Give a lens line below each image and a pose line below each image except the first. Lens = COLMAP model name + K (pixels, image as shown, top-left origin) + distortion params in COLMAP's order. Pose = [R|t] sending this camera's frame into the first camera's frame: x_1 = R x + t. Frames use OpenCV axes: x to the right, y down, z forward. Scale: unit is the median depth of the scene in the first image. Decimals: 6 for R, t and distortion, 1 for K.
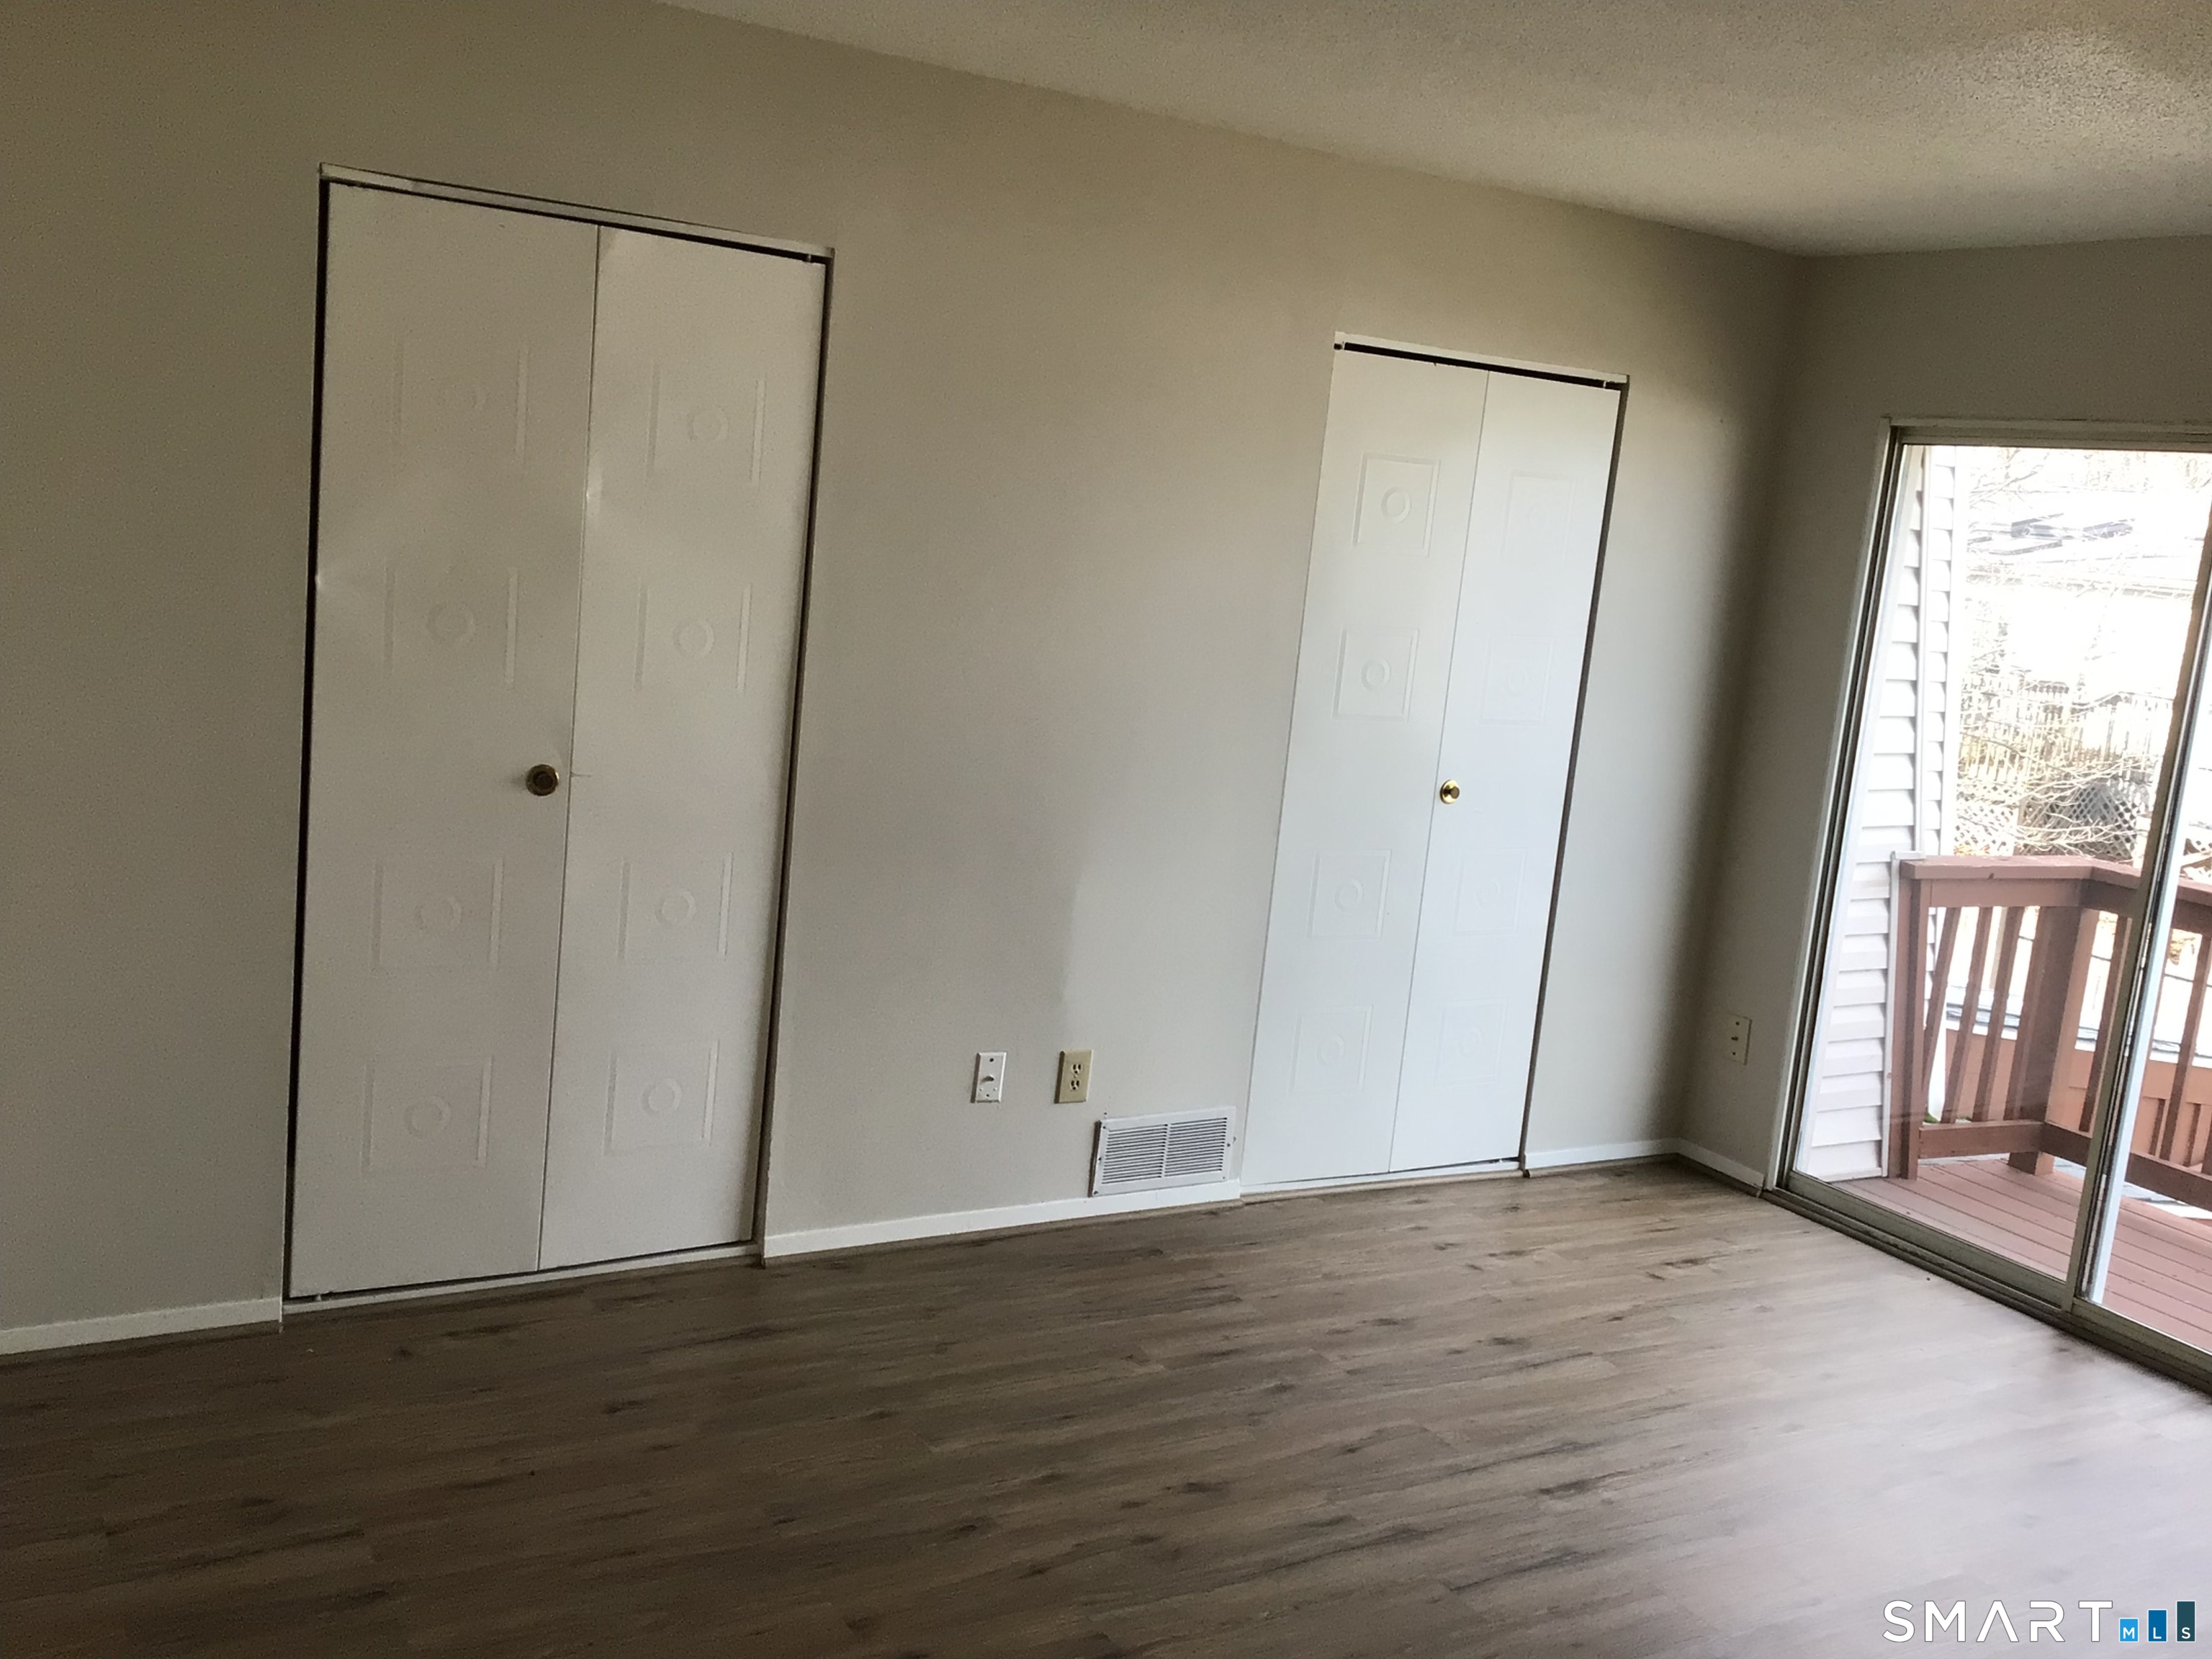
lens RADIAL K [[1989.5, 0, 1095.6], [0, 1989.5, 824.0], [0, 0, 1]] dist [0.050587, -0.065046]
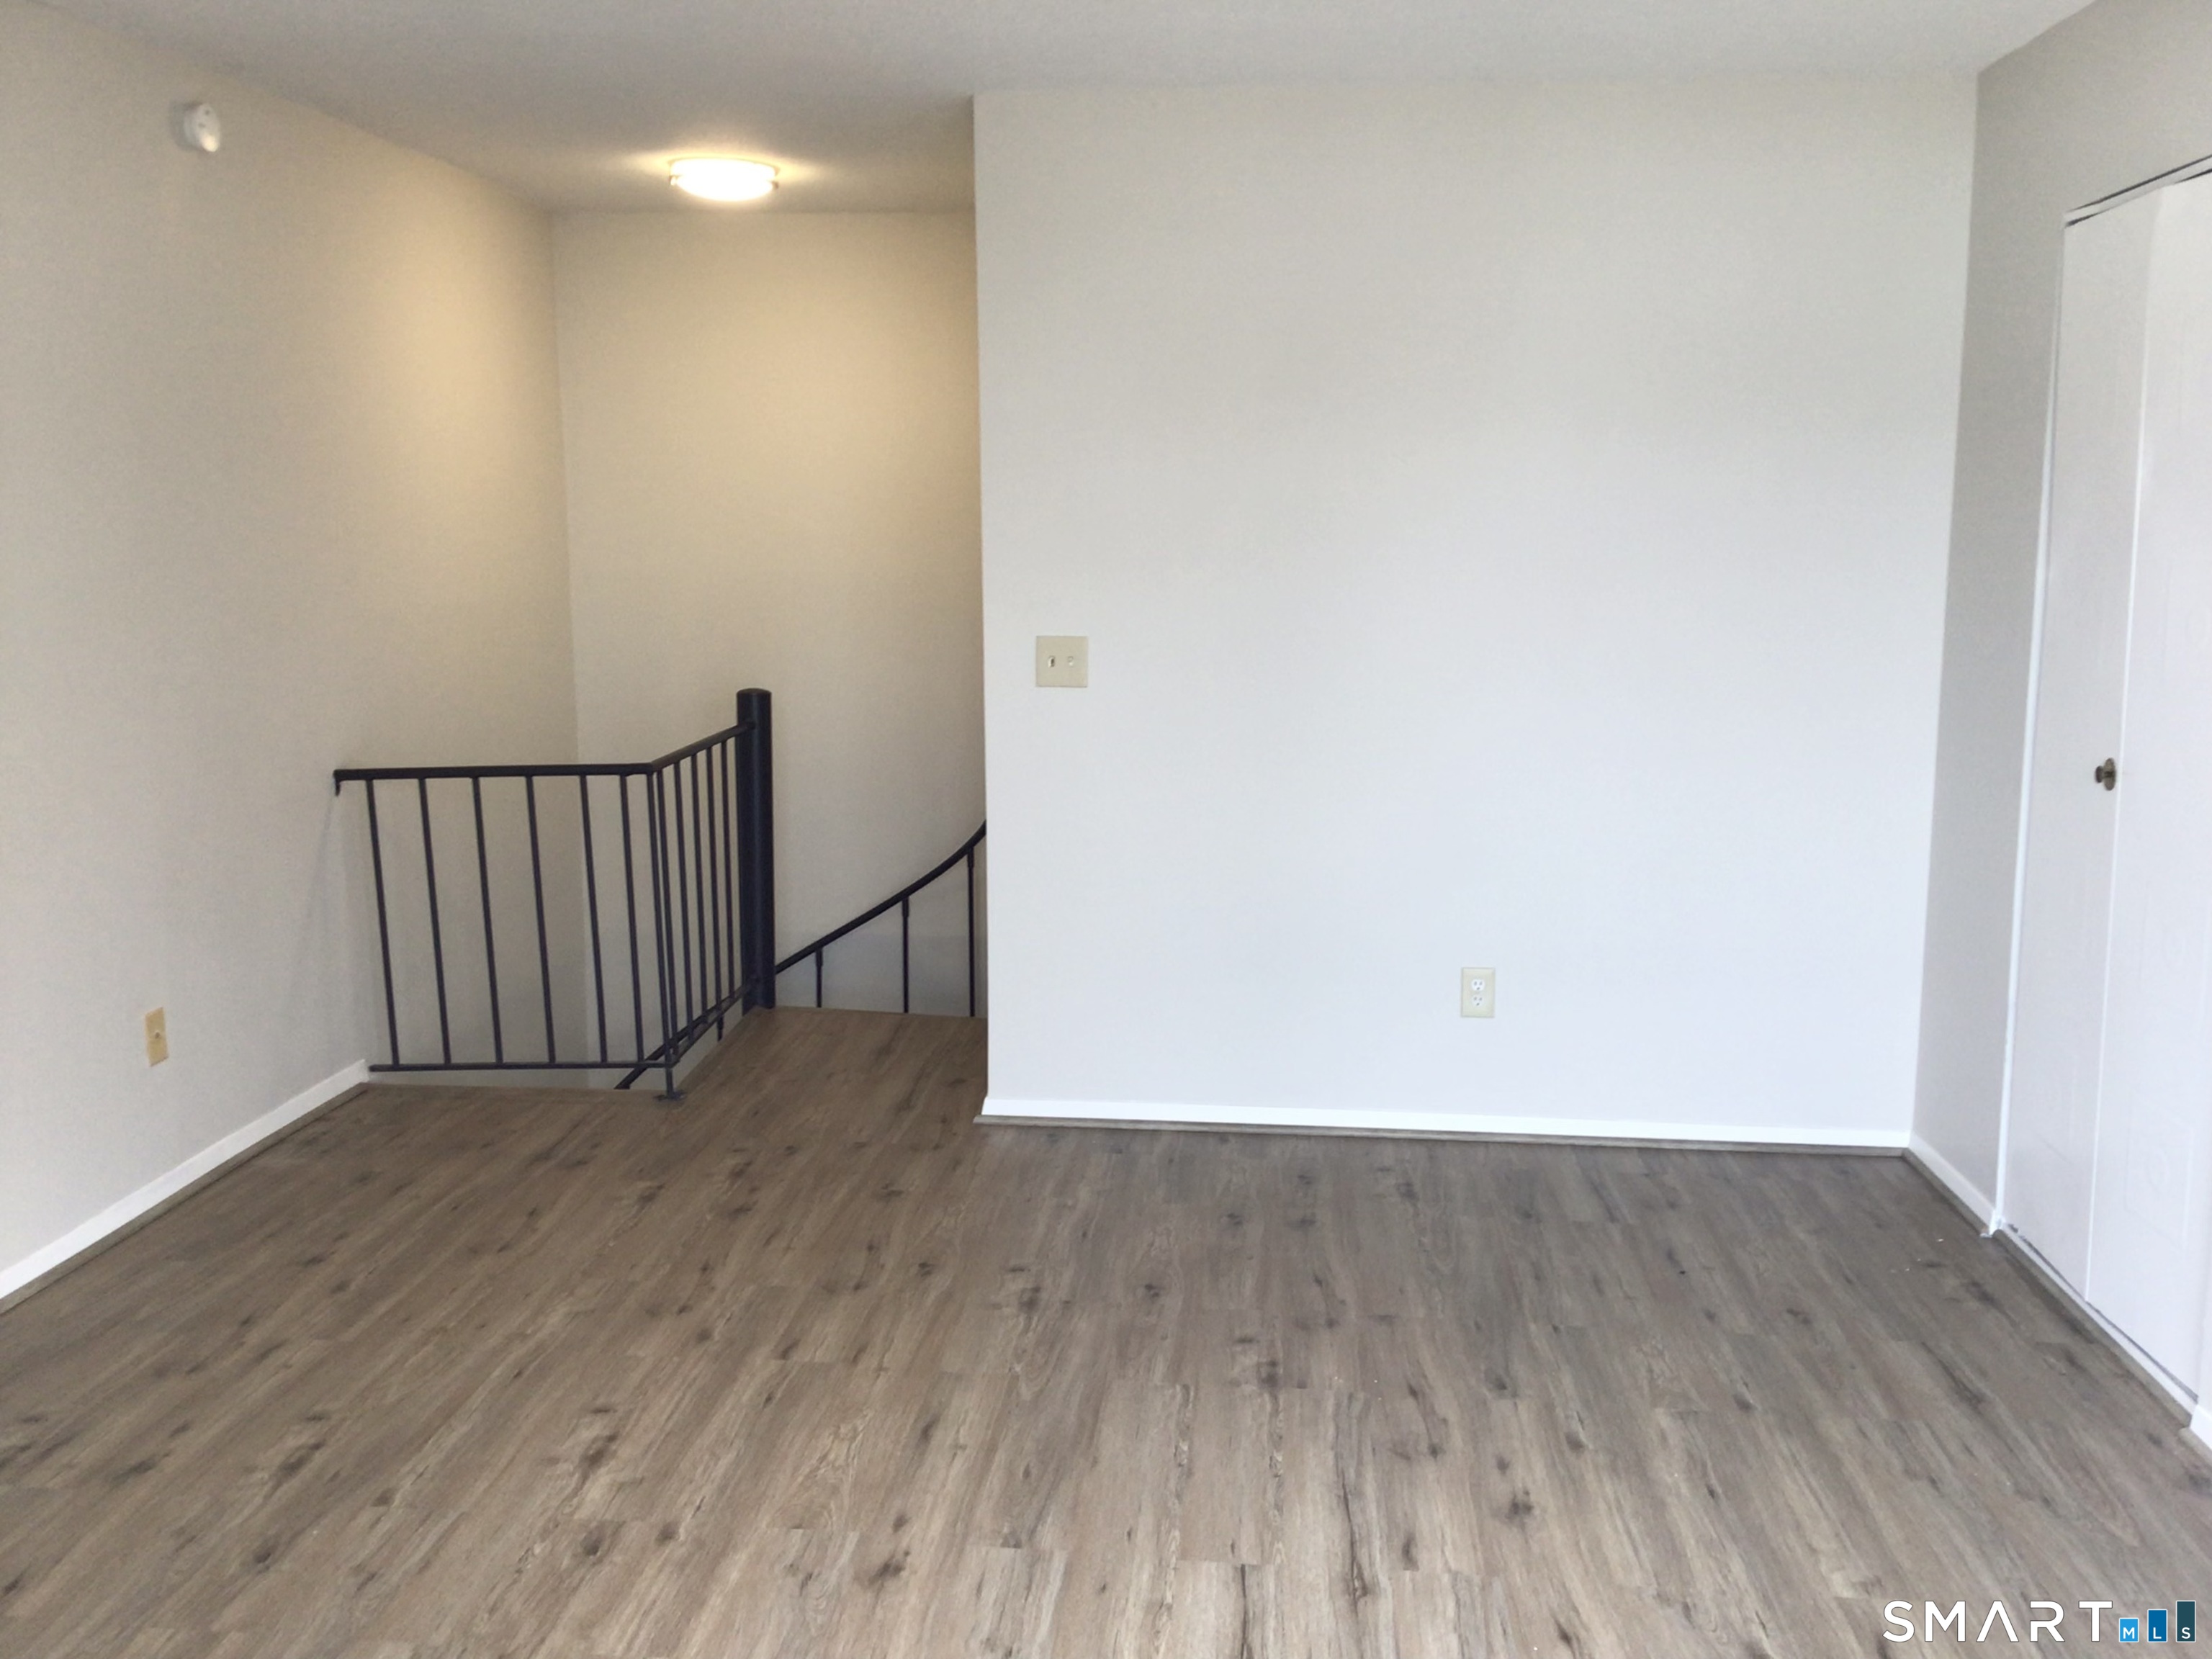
lens RADIAL K [[1989.5, 0, 1098.6], [0, 1989.5, 833.3], [0, 0, 1]] dist [0.050587, -0.065046]
pose [[-0.582423, 0.033455, -0.812197, 0.873413], [-0.188084, 0.966493, 0.174685, -0.080537], [0.790827, 0.254502, -0.556616, 1.265363]]
